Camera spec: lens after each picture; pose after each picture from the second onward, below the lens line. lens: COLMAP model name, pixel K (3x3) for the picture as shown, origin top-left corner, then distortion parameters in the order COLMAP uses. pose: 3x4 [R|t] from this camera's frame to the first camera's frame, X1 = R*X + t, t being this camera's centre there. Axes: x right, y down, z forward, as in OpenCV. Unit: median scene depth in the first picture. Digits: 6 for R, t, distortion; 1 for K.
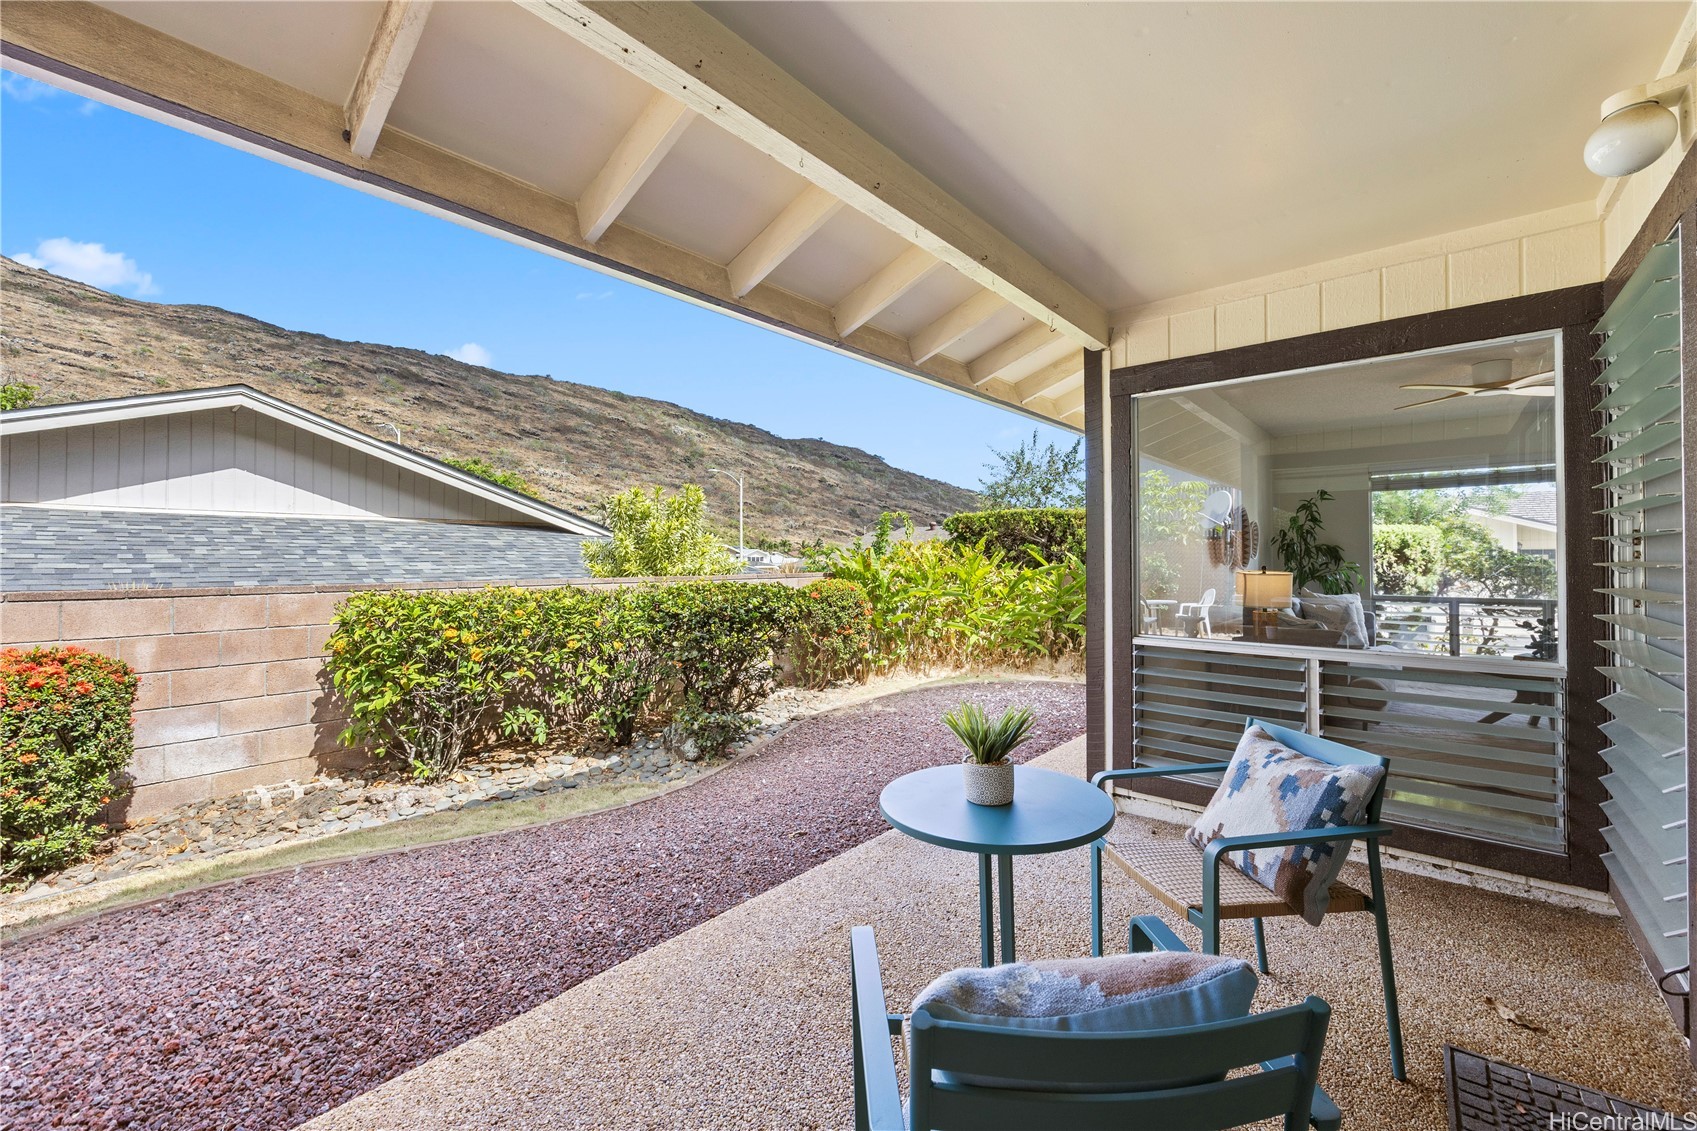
lens RADIAL K [[658.5, 0, 848.0], [0, 658.5, 556.3], [0, 0, 1]] dist [-0.002130, 0.000154]
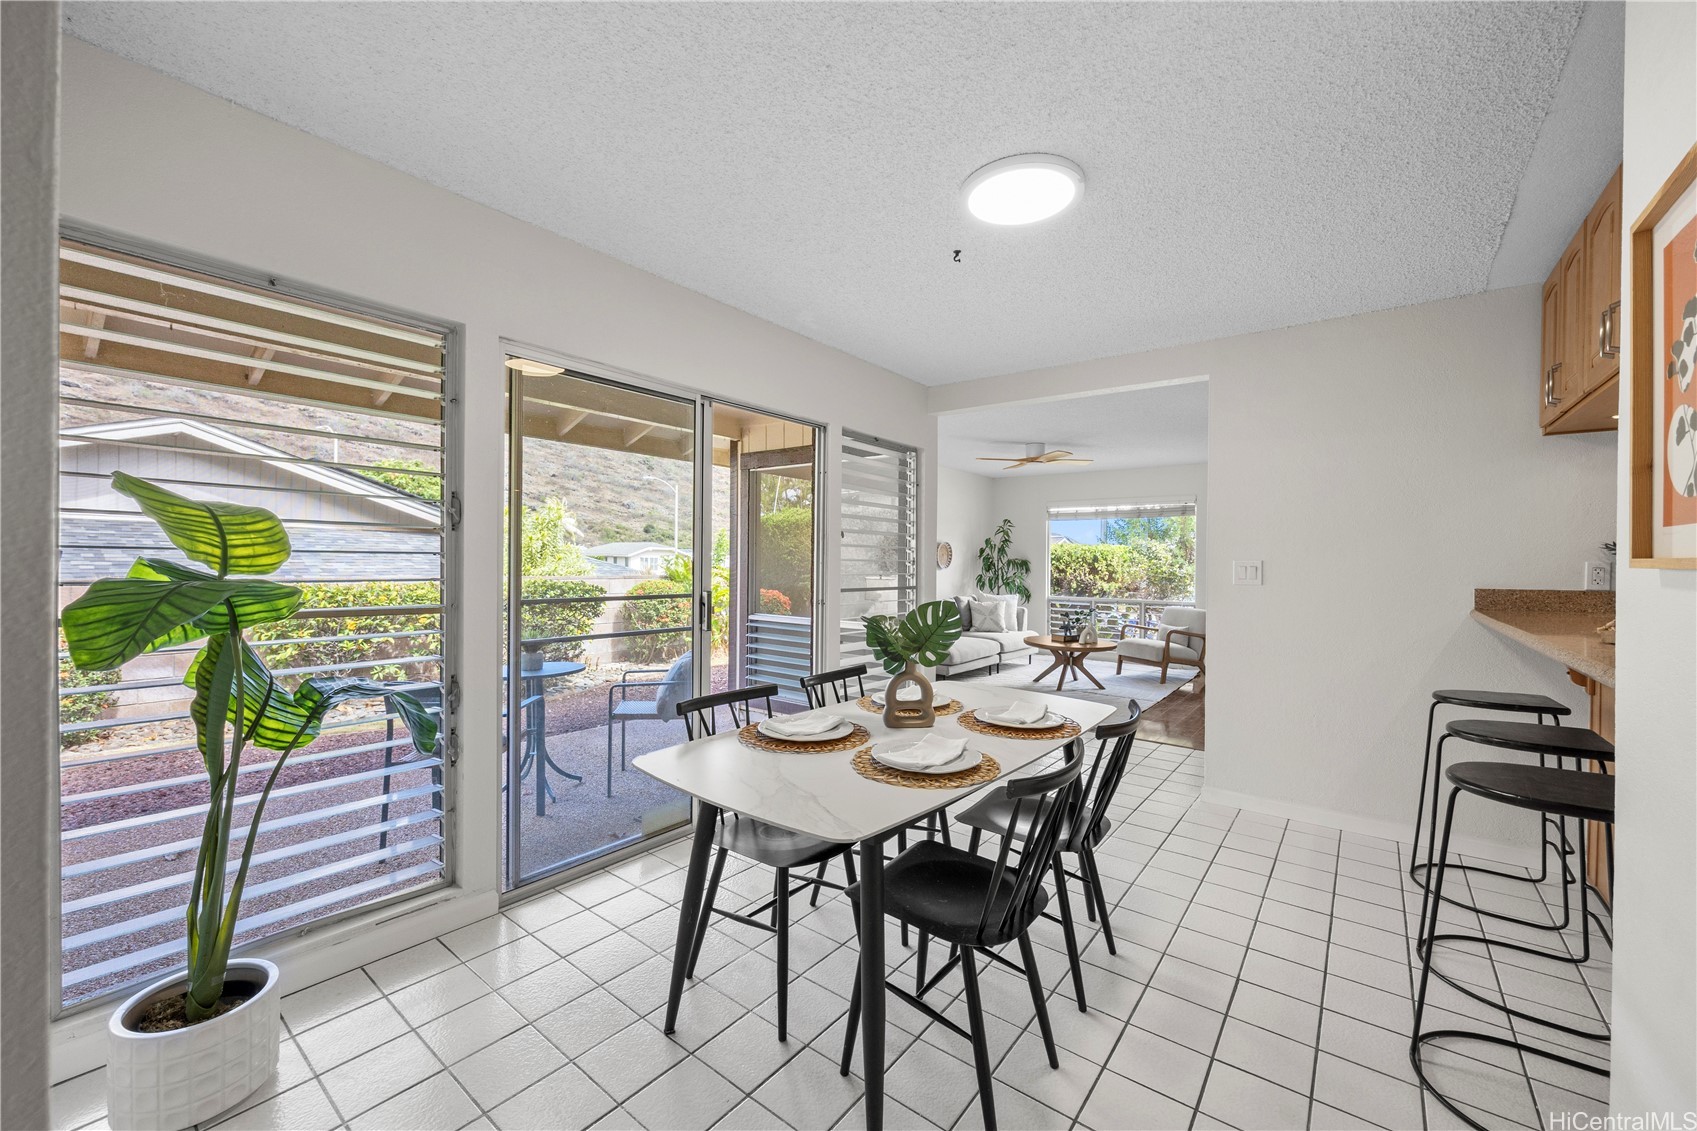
lens RADIAL K [[658.5, 0, 845.3], [0, 658.5, 571.7], [0, 0, 1]] dist [-0.002130, 0.000154]
pose [[0.998583, 0.012397, 0.051750, 0.254821], [-0.013206, 0.999795, 0.015319, -0.006489], [-0.051549, -0.015981, 0.998543, -0.295494]]
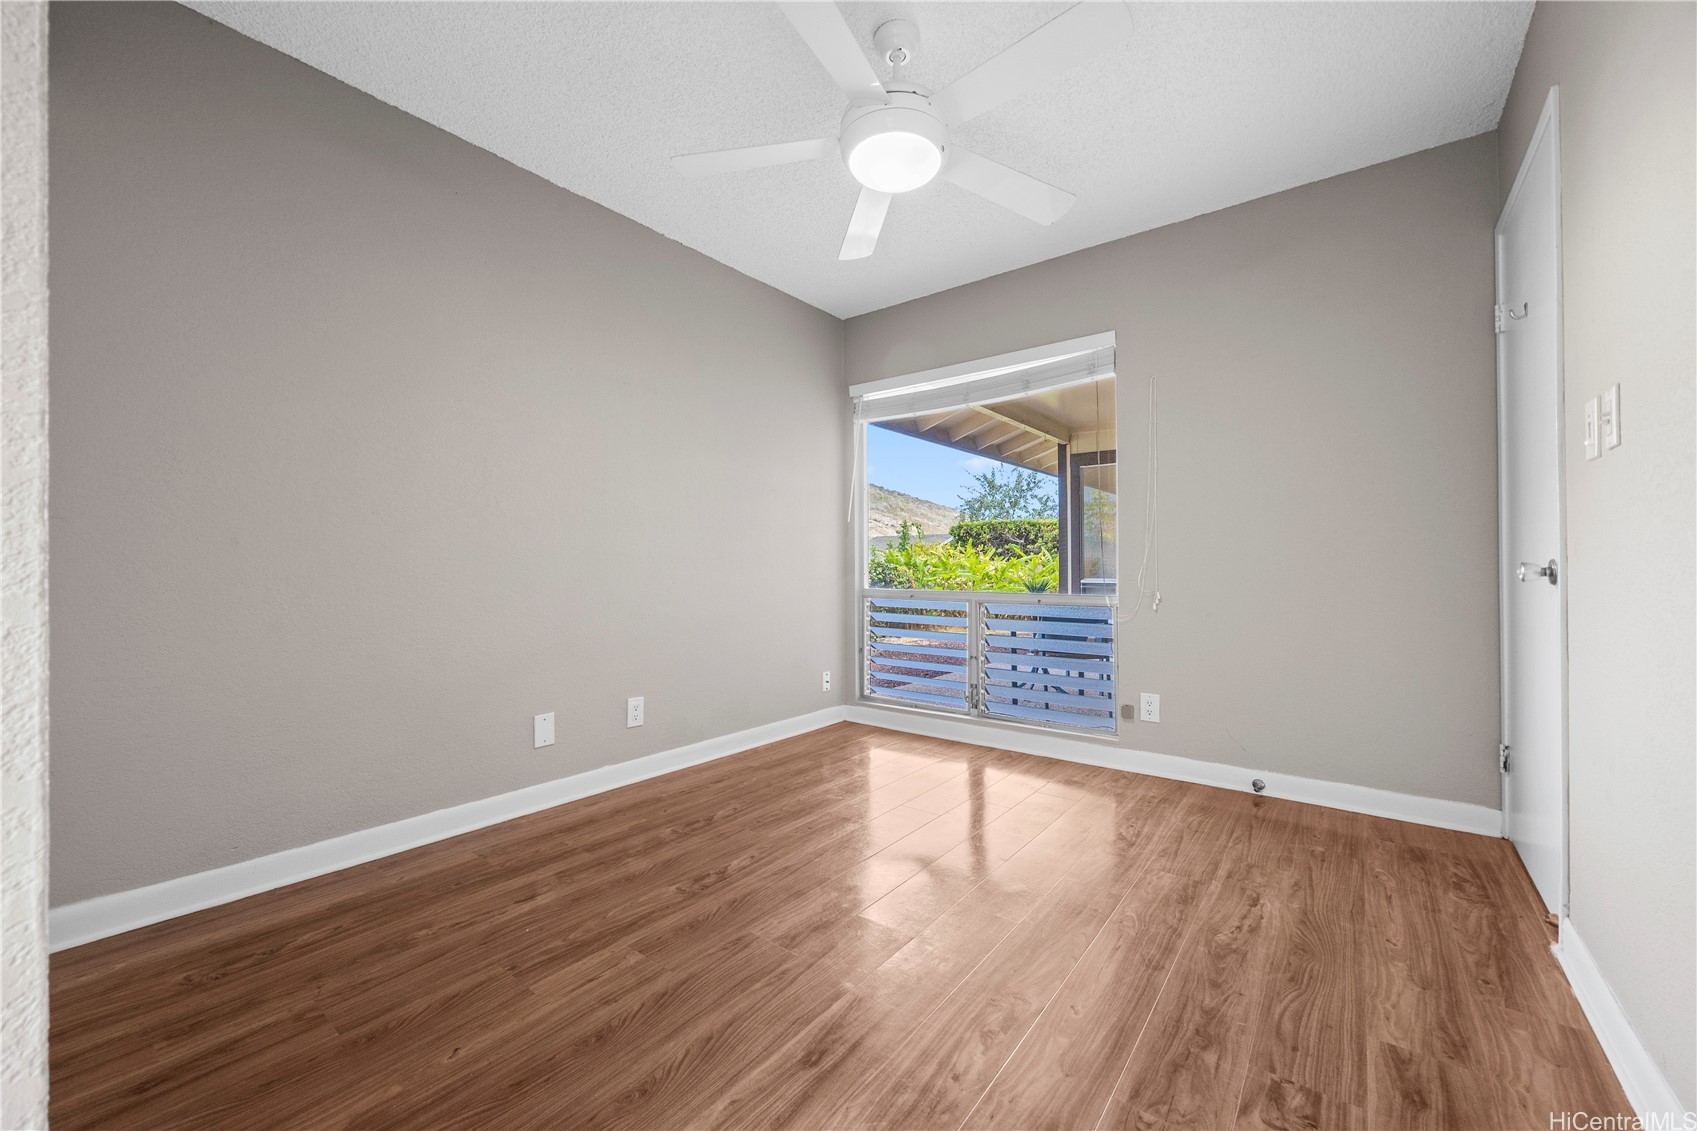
lens RADIAL K [[658.5, 0, 854.6], [0, 658.5, 566.1], [0, 0, 1]] dist [-0.002130, 0.000154]
pose [[0.997259, -0.002001, 0.073958, -0.202712], [0.002089, 0.999997, -0.001110, 0.036093], [-0.073956, 0.001261, 0.997261, -0.477683]]
